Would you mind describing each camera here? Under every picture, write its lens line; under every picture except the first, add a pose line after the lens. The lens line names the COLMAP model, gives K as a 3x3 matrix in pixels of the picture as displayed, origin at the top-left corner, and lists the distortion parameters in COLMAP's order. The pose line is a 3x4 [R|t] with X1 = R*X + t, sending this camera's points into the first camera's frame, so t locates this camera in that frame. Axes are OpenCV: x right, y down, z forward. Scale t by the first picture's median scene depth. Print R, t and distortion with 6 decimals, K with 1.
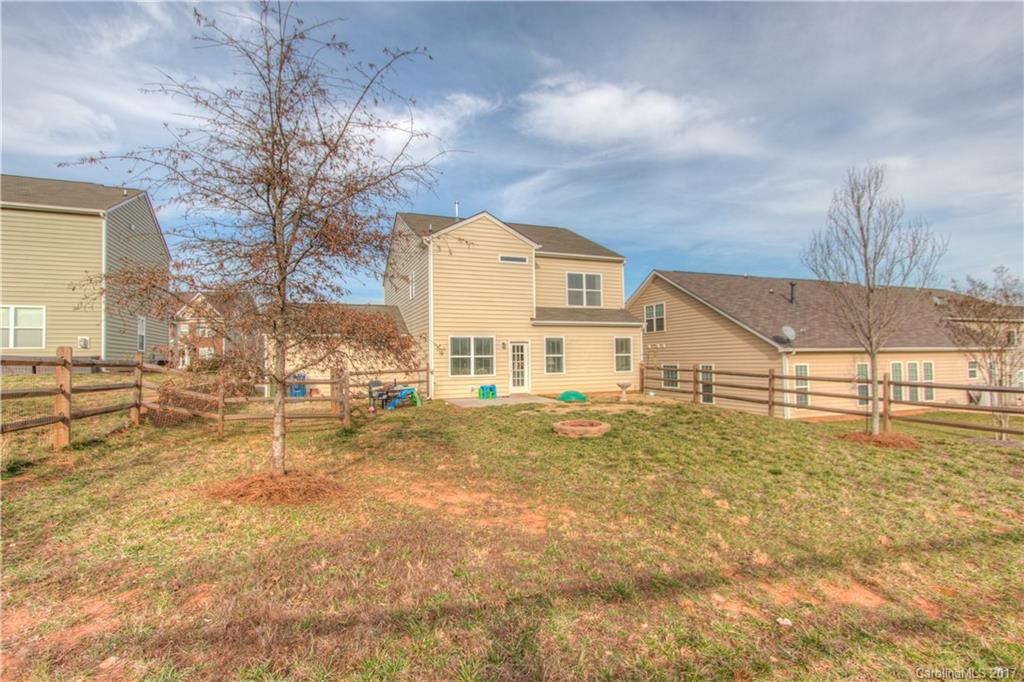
lens RADIAL K [[494.6, 0, 493.8], [0, 494.6, 339.4], [0, 0, 1]] dist [0.005130, 0.002971]
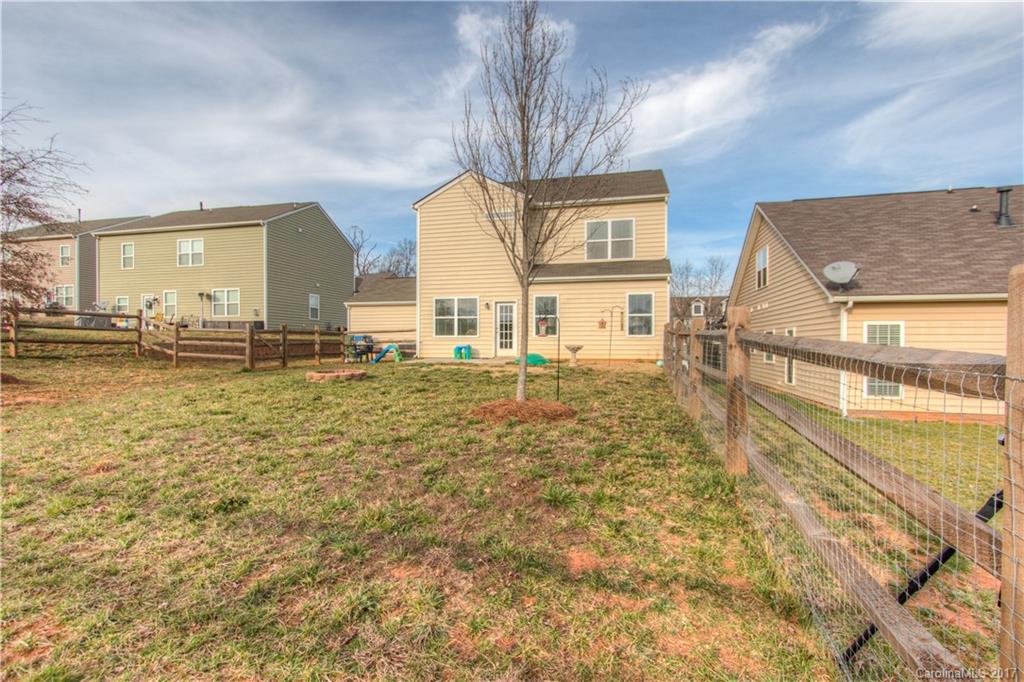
lens RADIAL K [[494.6, 0, 509.5], [0, 494.6, 344.6], [0, 0, 1]] dist [0.005130, 0.002971]
pose [[0.809121, 0.014434, -0.587465, 0.560505], [0.012126, 0.999075, 0.041249, 0.042966], [0.587517, -0.040500, 0.808198, 0.214368]]
